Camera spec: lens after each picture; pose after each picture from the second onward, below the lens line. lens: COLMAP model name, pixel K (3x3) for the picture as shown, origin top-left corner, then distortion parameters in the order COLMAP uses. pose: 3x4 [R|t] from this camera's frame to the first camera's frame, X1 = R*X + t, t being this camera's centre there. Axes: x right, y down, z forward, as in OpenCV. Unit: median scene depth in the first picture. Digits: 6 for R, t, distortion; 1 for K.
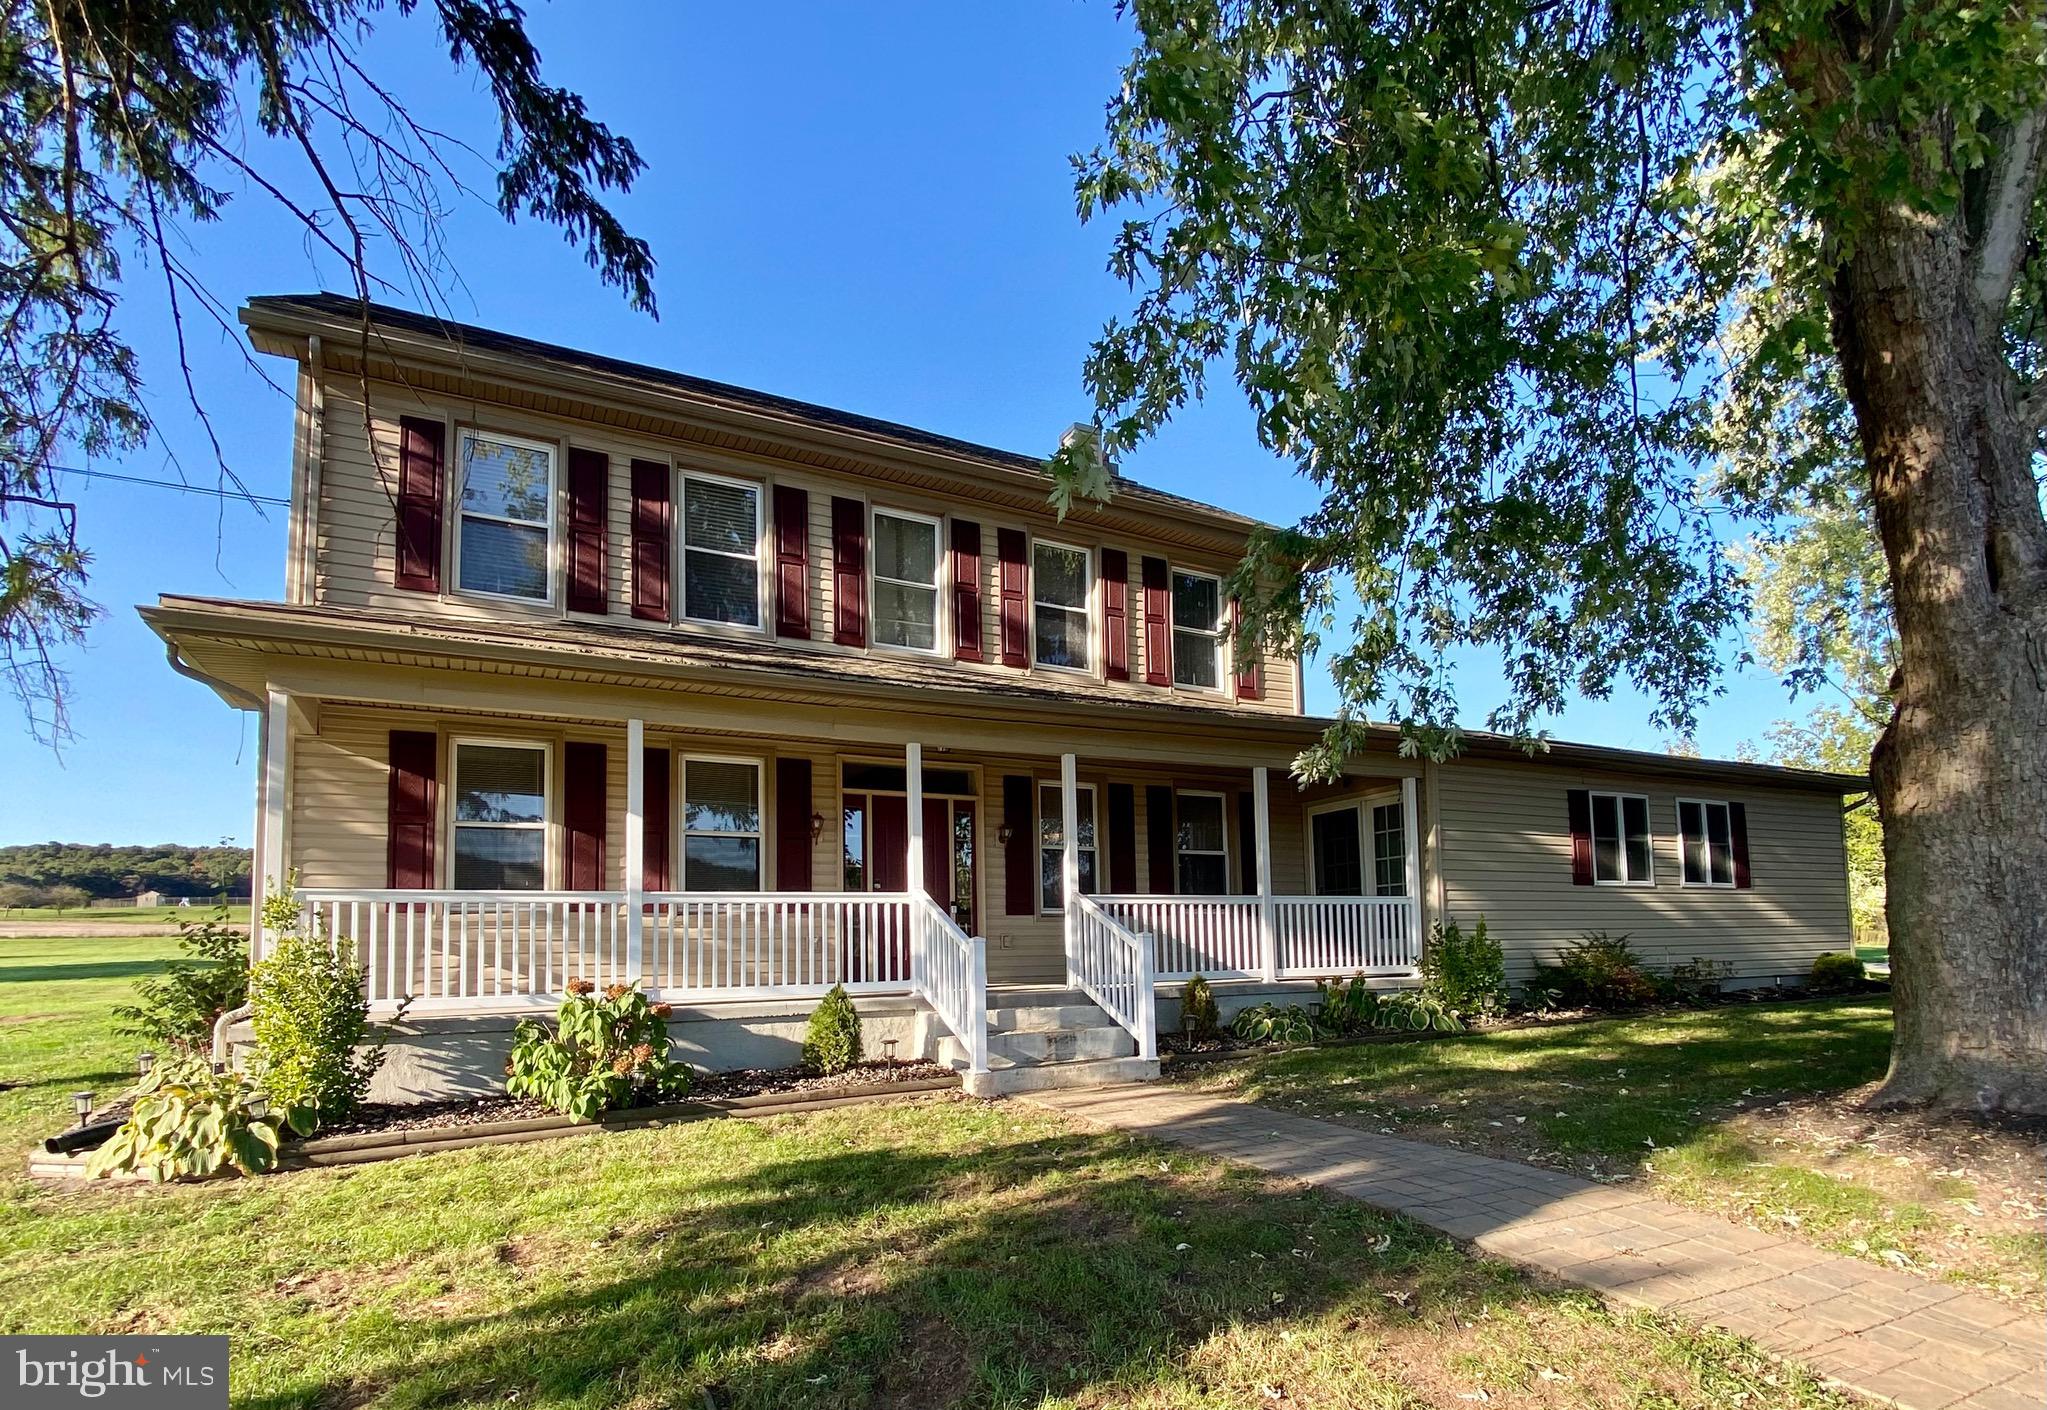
lens RADIAL K [[1052.9, 0, 1039.4], [0, 1052.9, 861.6], [0, 0, 1]] dist [-0.002312, -0.006684]
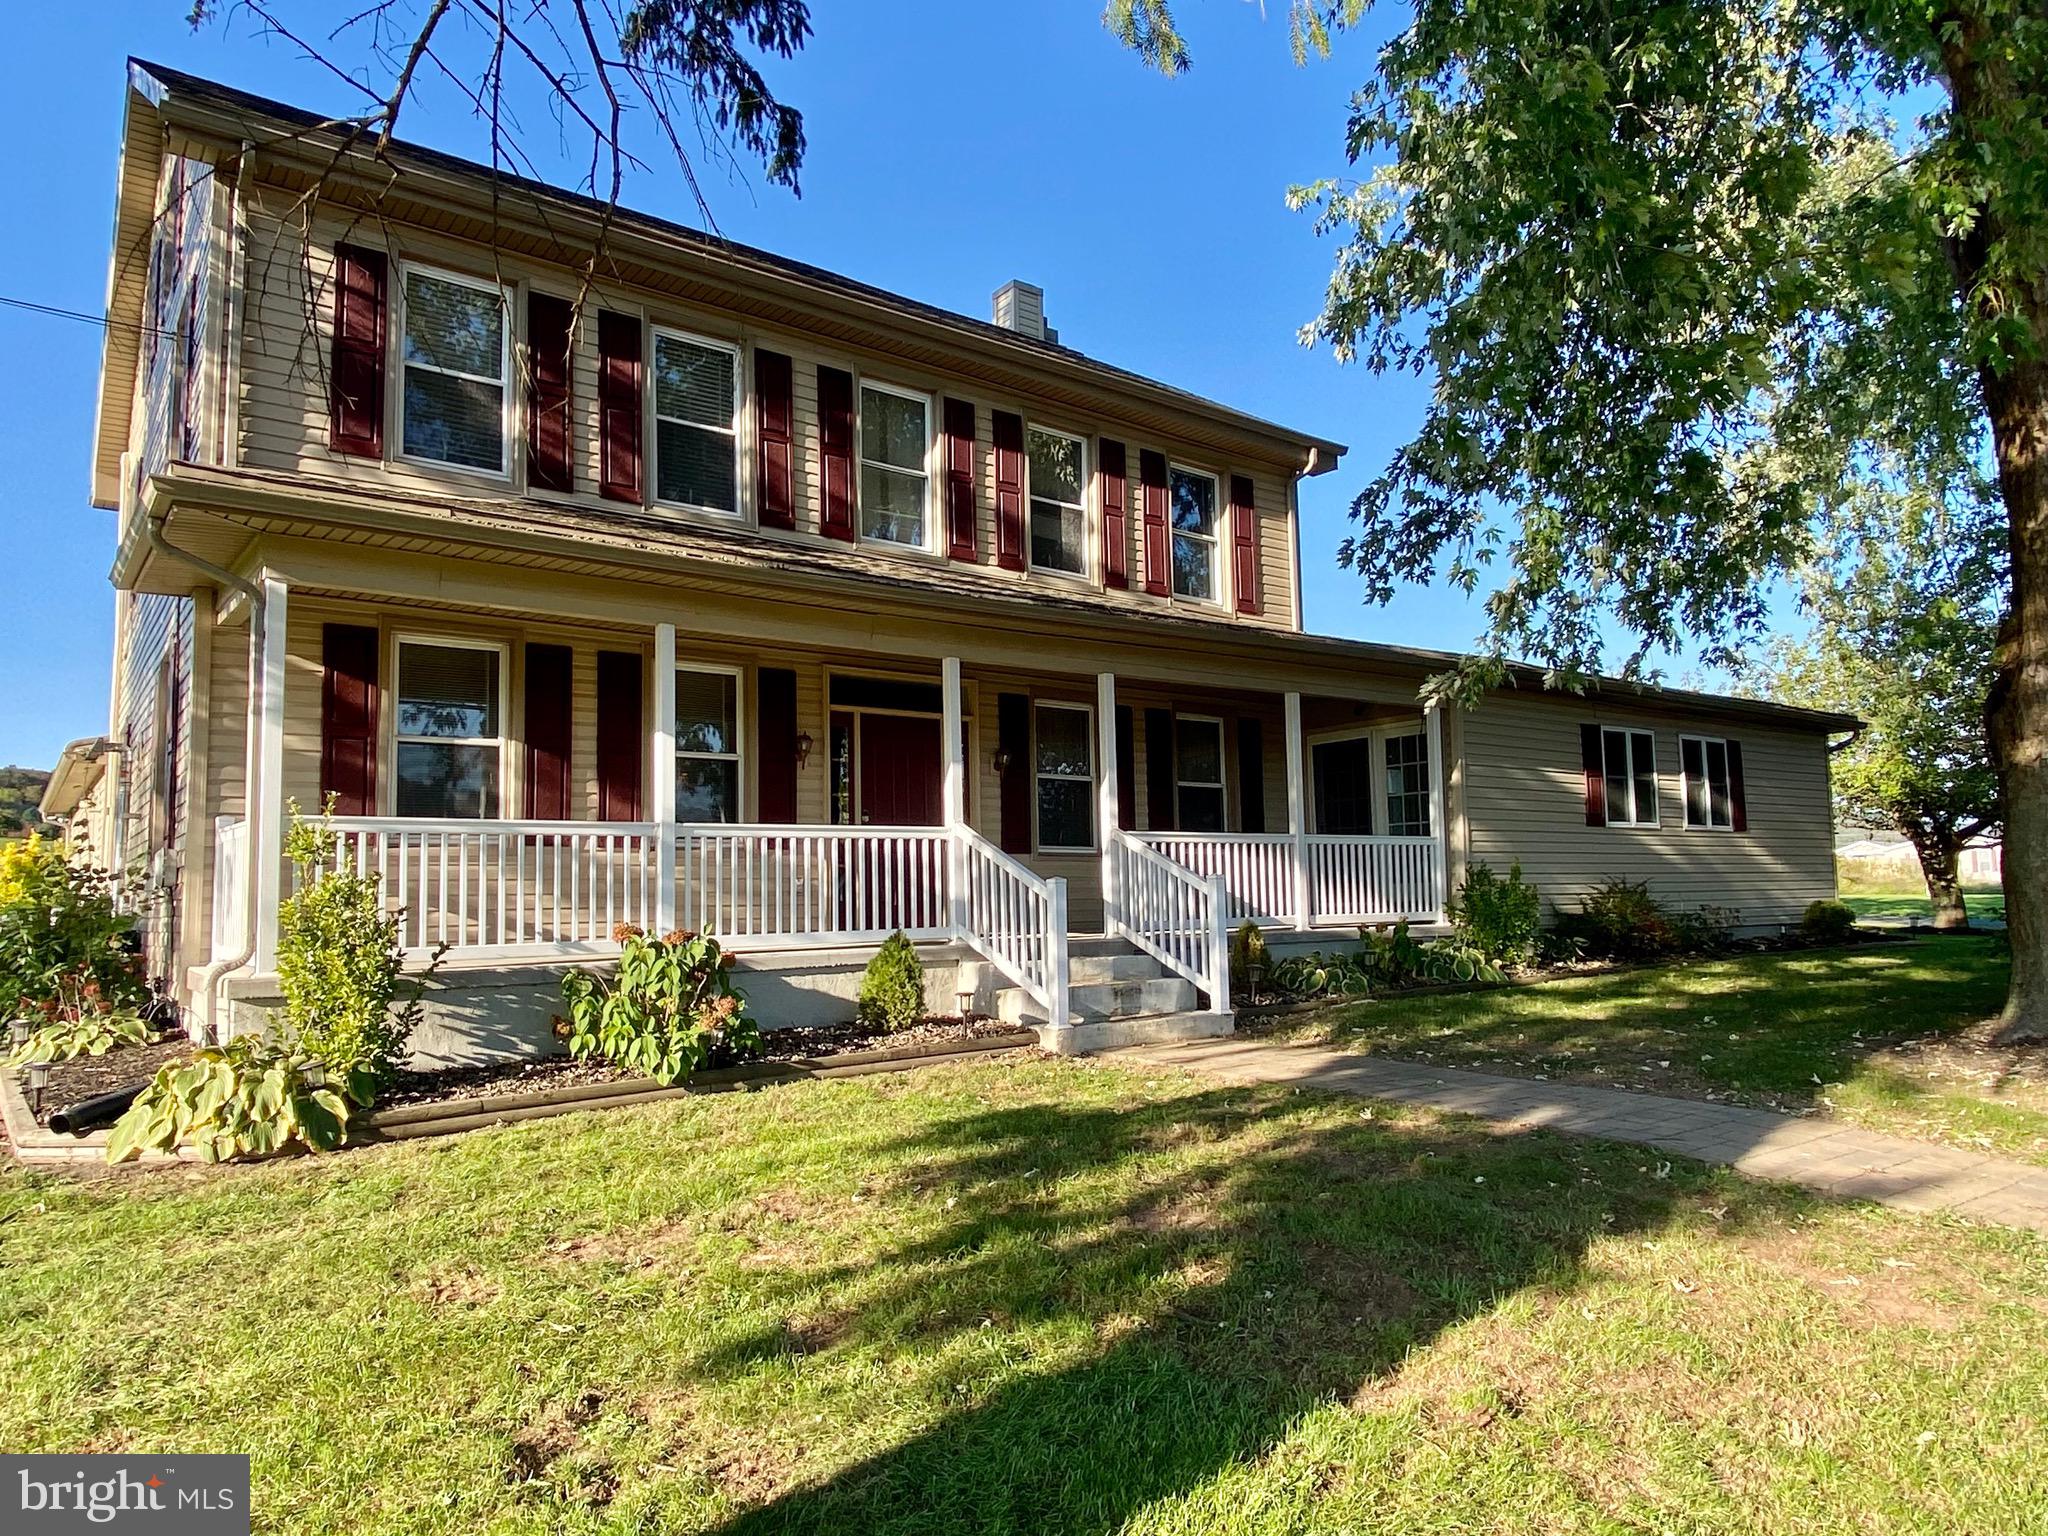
lens RADIAL K [[1295.5, 0, 1025.1], [0, 1295.5, 771.2], [0, 0, 1]] dist [-0.005311, 0.003111]
pose [[0.988490, 0.017669, 0.150251, -0.214540], [-0.015608, 0.999767, -0.014885, -0.002212], [-0.150479, 0.012369, 0.988536, -0.079385]]
